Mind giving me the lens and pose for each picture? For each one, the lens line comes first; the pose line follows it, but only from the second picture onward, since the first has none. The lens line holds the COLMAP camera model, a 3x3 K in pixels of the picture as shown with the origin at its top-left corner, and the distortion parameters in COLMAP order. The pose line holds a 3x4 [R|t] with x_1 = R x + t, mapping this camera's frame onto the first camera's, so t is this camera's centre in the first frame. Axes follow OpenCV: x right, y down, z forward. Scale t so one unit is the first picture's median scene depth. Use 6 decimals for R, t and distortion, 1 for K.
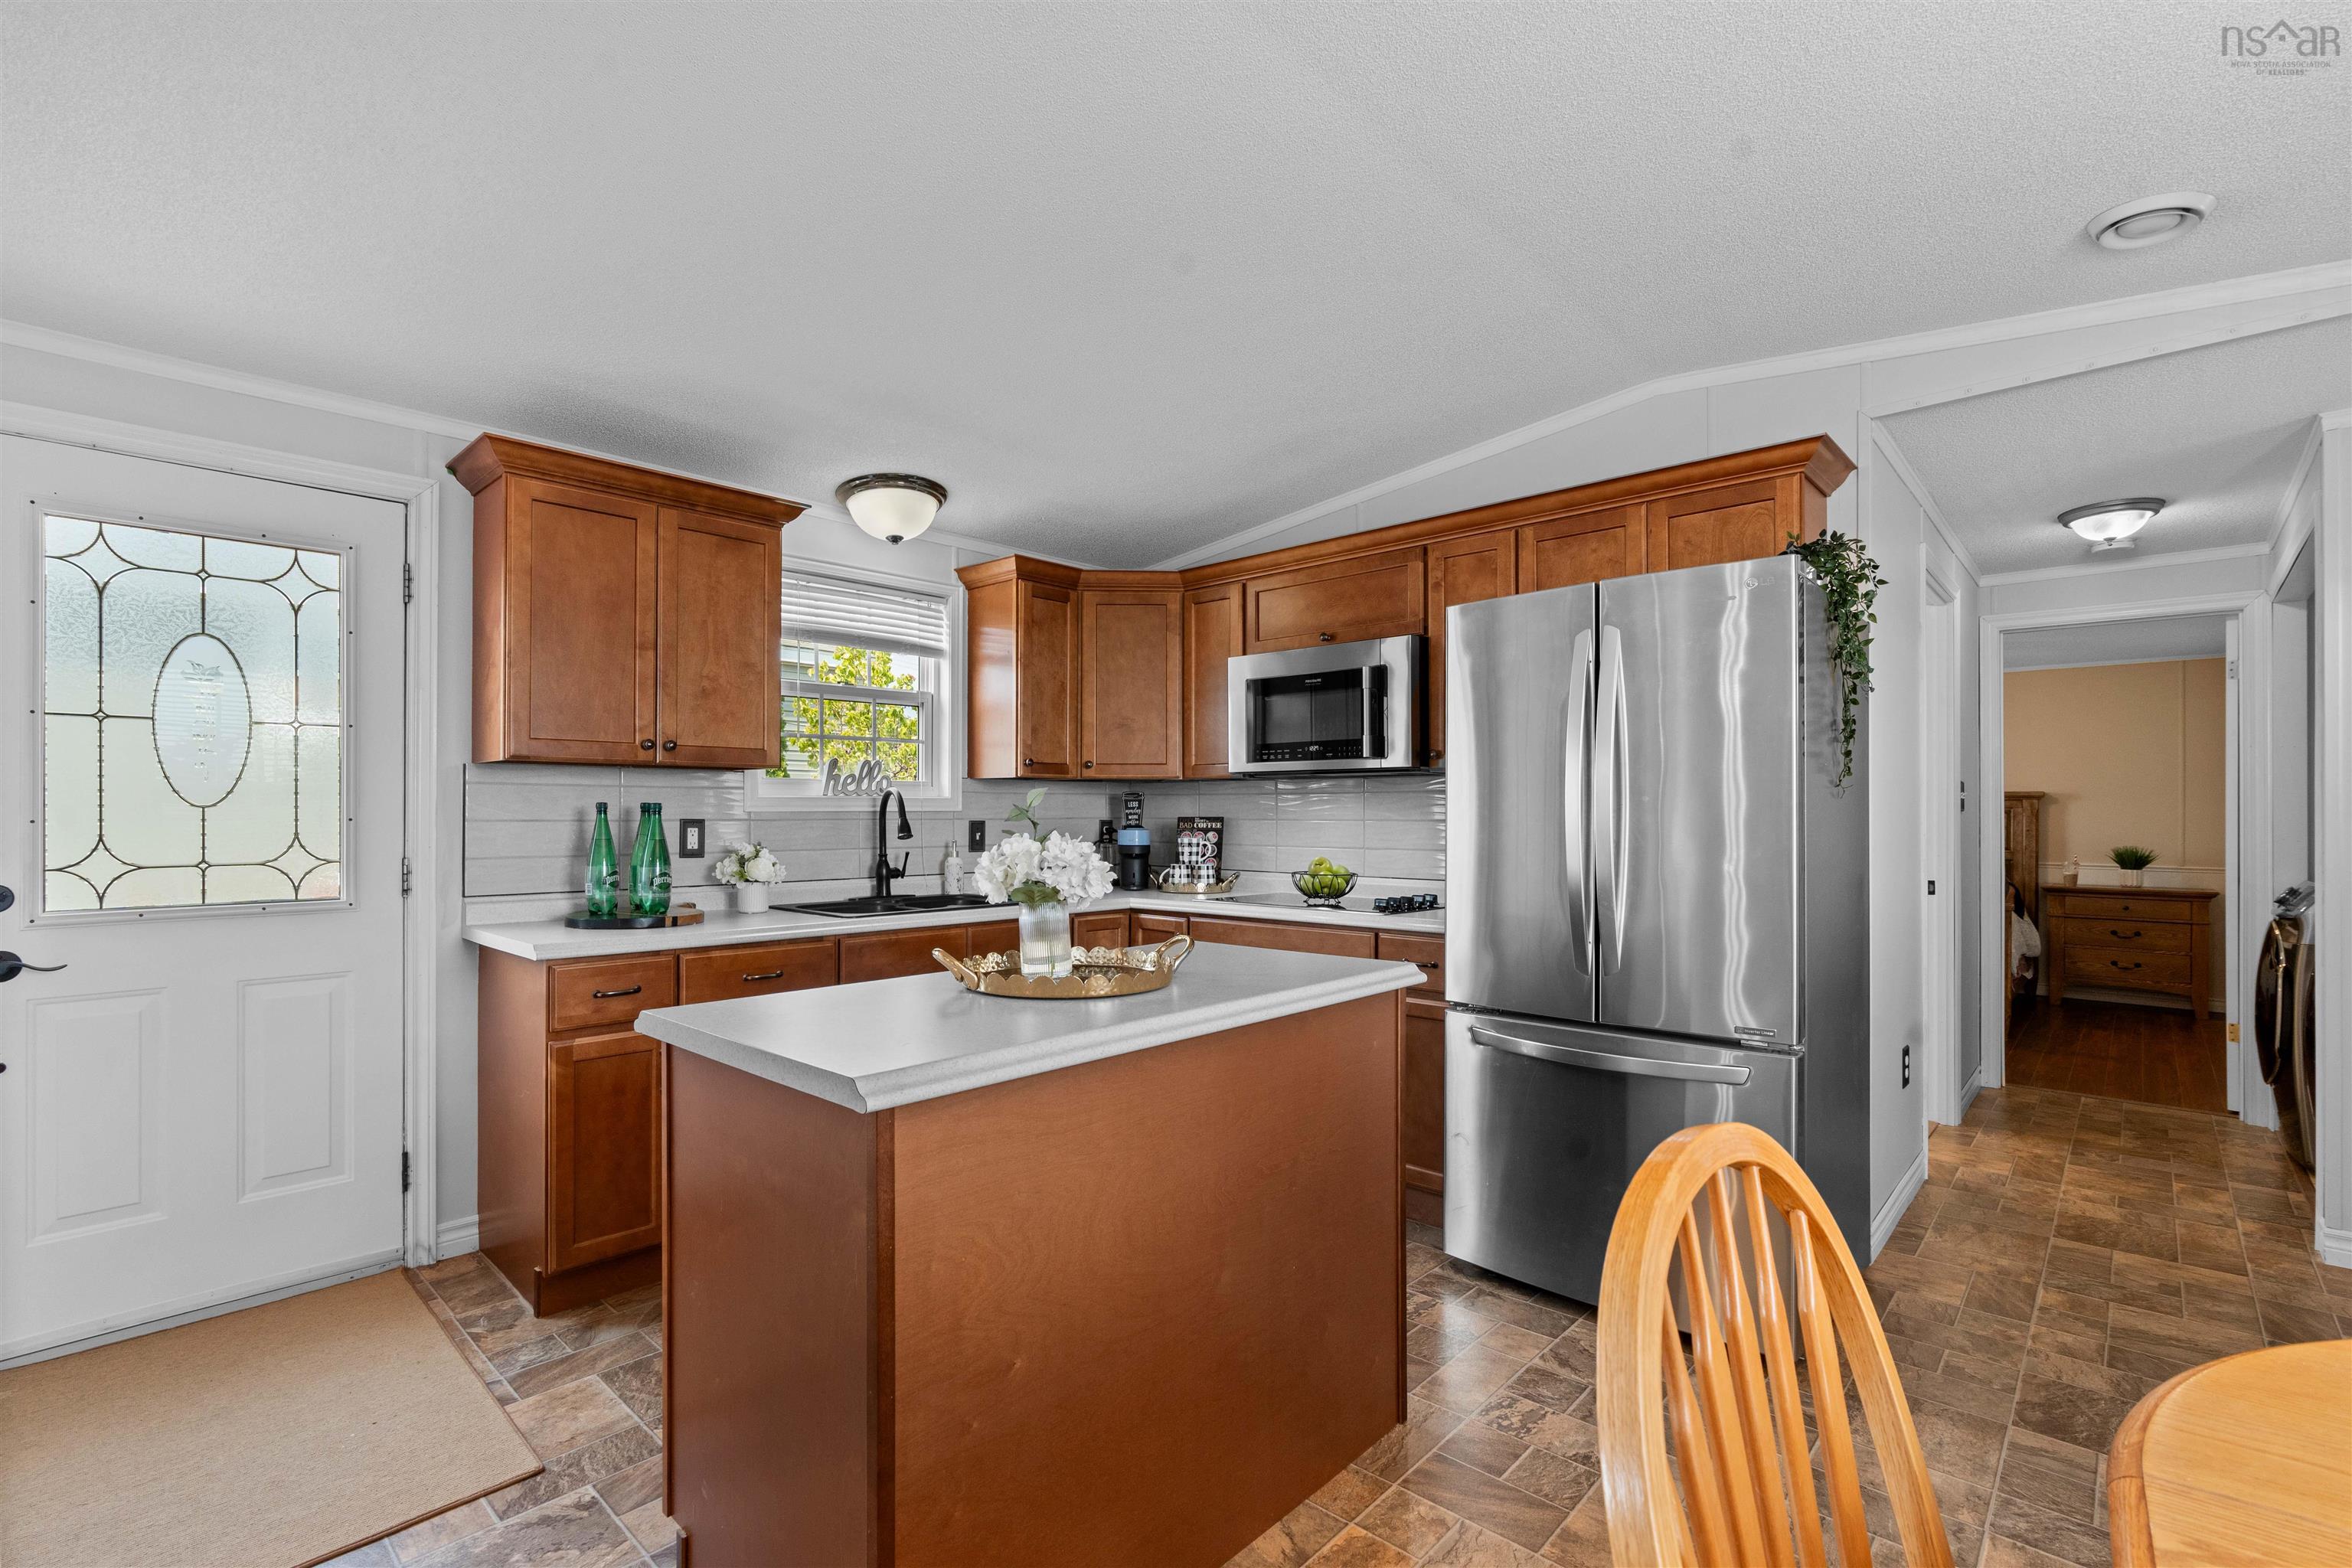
lens RADIAL K [[1061.5, 0, 1153.6], [0, 1061.5, 806.5], [0, 0, 1]] dist [-0.006996, 0.000828]
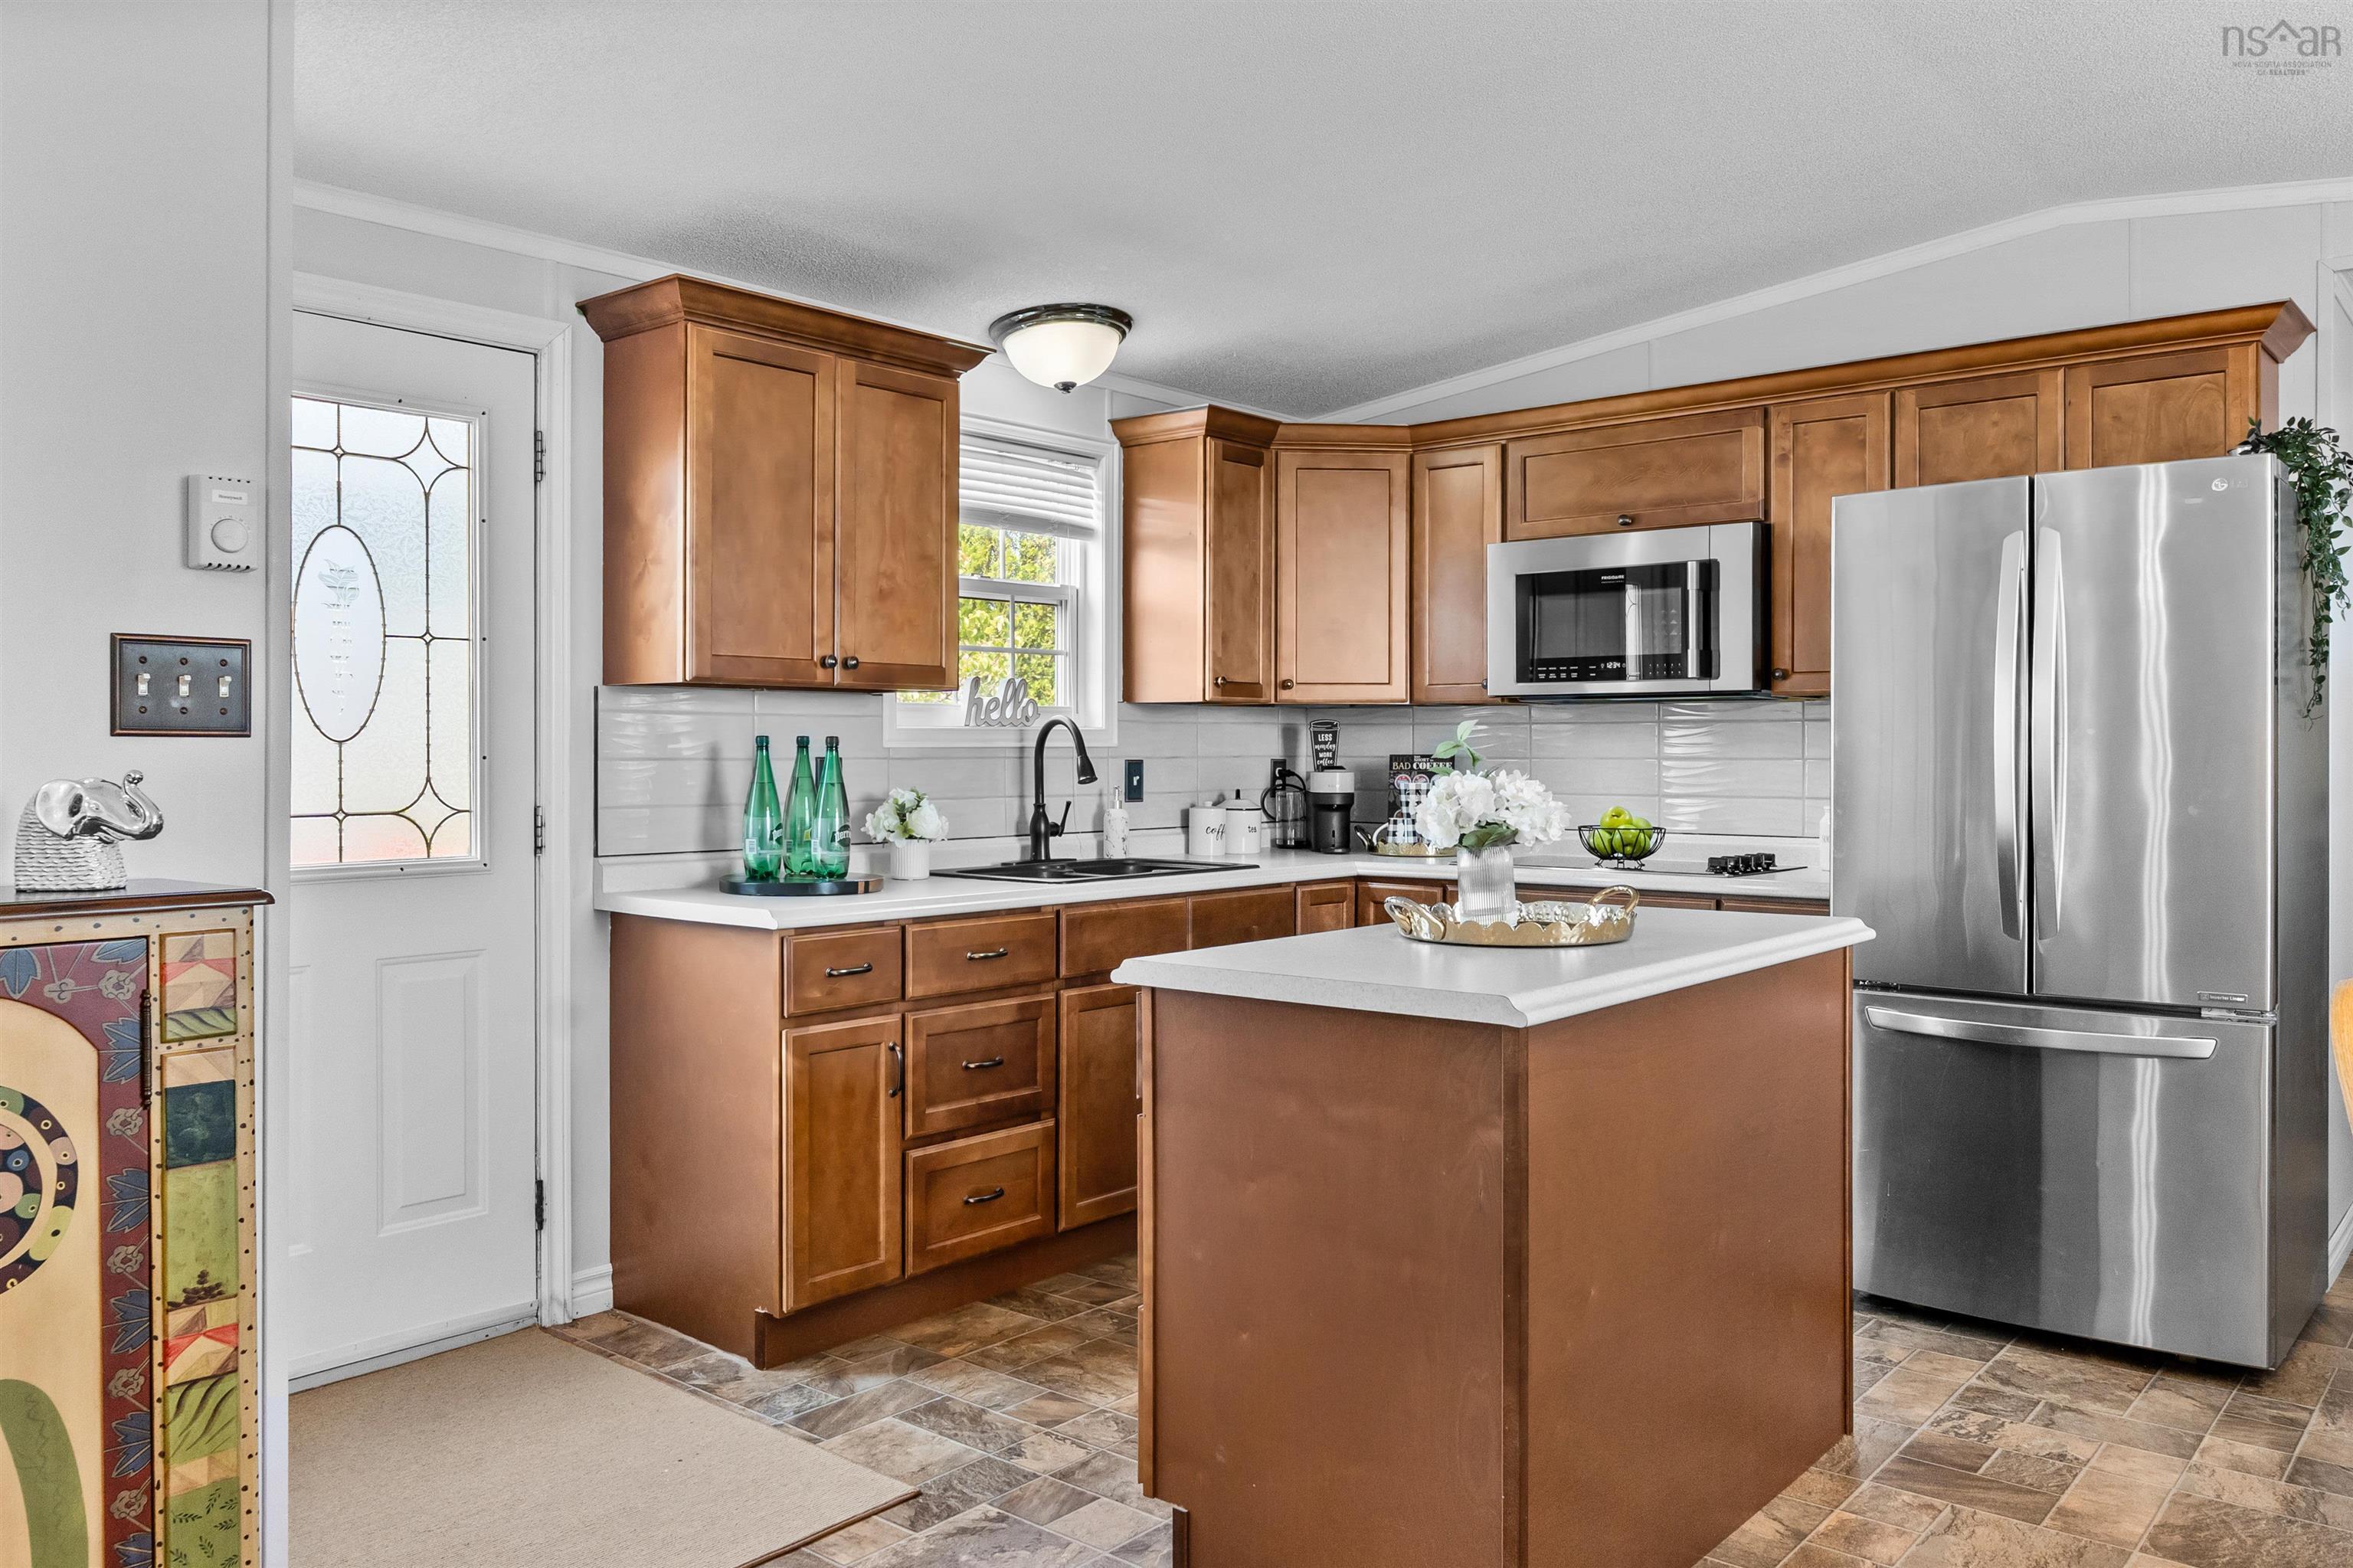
lens RADIAL K [[1746.9, 0, 1162.3], [0, 1746.9, 755.6], [0, 0, 1]] dist [-0.004687, 0.003148]
pose [[0.998525, -0.000912, 0.054288, -0.265160], [0.000432, 0.999961, 0.008852, -0.000401], [-0.054294, -0.008815, 0.998486, -0.269294]]
